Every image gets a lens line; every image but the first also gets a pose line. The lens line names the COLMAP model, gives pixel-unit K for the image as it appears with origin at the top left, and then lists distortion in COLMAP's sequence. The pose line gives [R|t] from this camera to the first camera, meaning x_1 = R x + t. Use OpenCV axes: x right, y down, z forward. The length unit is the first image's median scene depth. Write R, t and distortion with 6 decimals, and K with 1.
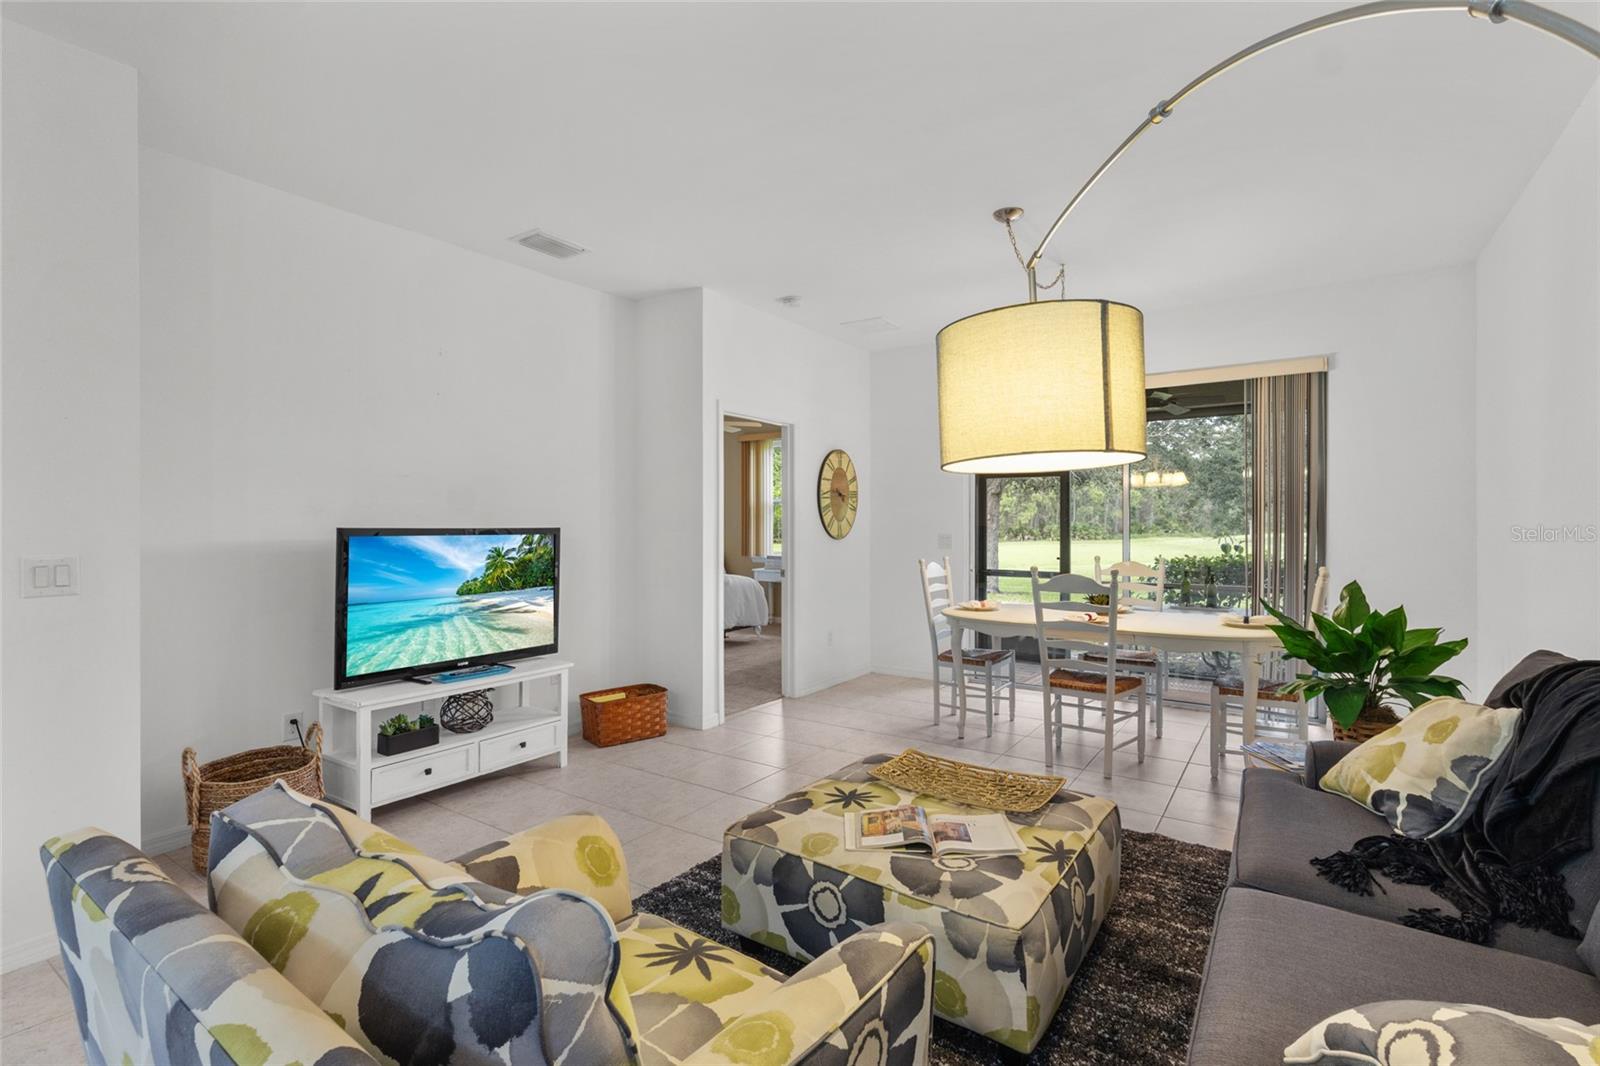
lens RADIAL K [[733.0, 0, 795.6], [0, 733.0, 527.8], [0, 0, 1]] dist [-0.001734, 0.001846]
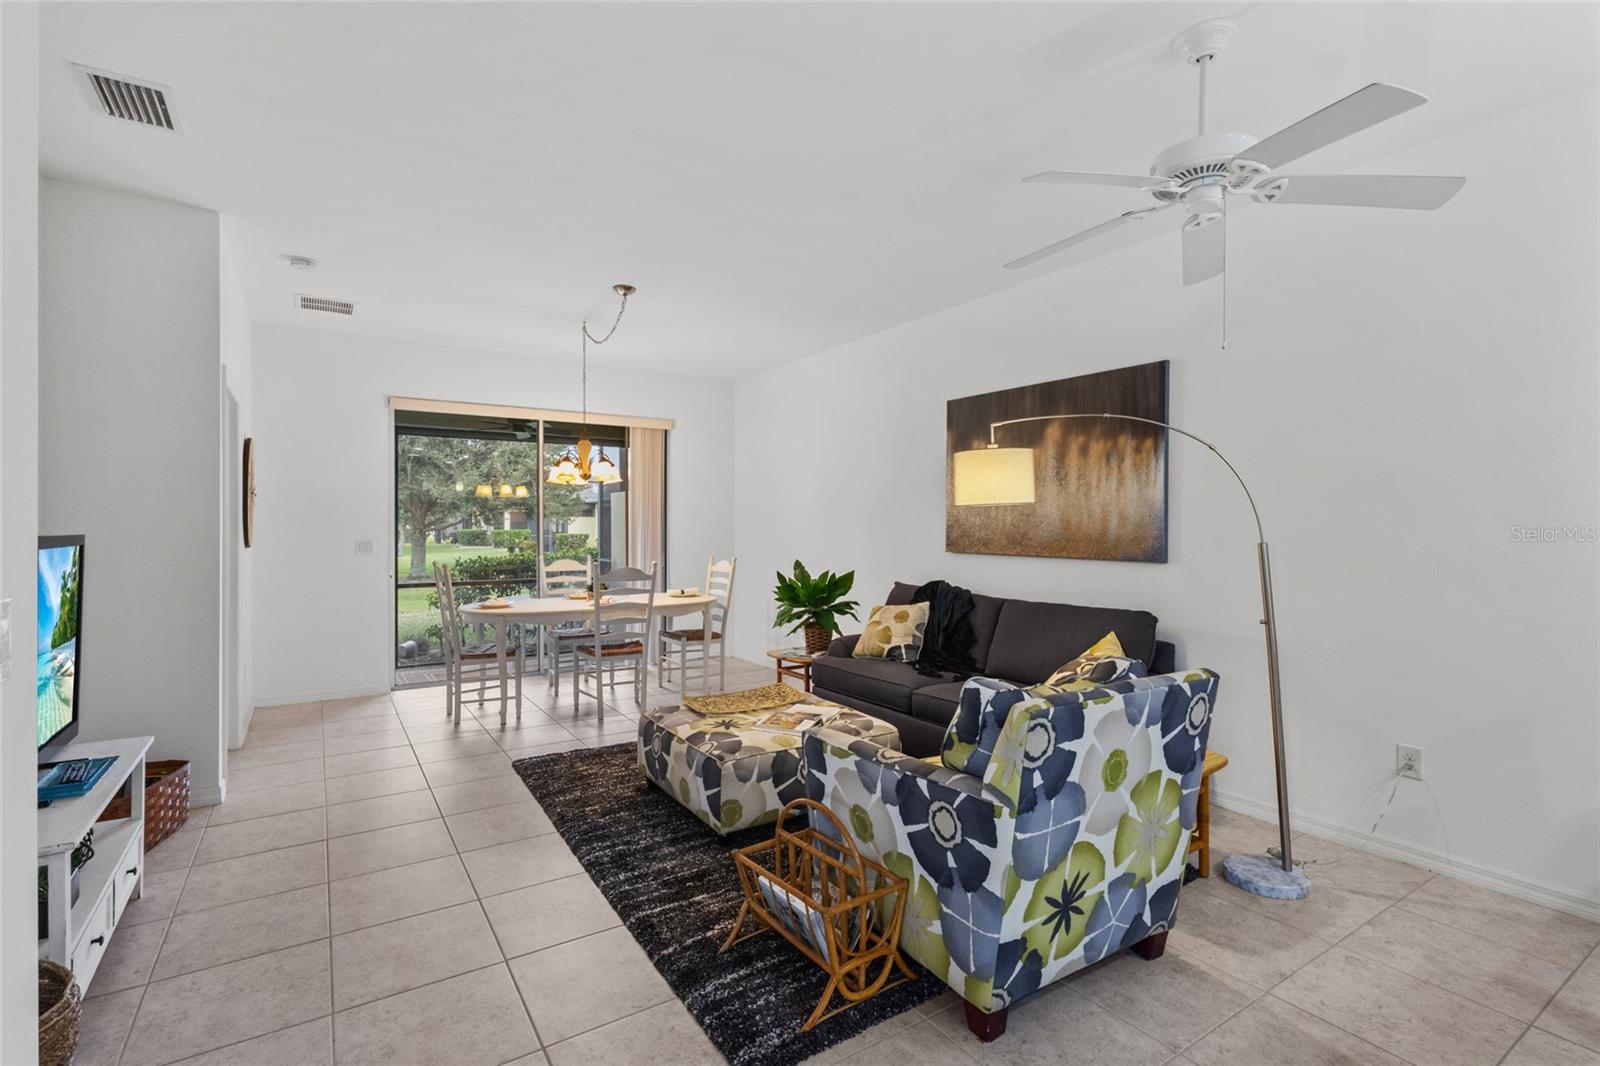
lens RADIAL K [[733.0, 0, 784.5], [0, 733.0, 527.0], [0, 0, 1]] dist [-0.001734, 0.001846]
pose [[0.393552, 0.005120, 0.919288, -0.739720], [0.004623, 0.999961, -0.007549, 0.003364], [-0.919291, 0.007221, 0.393513, 0.221945]]
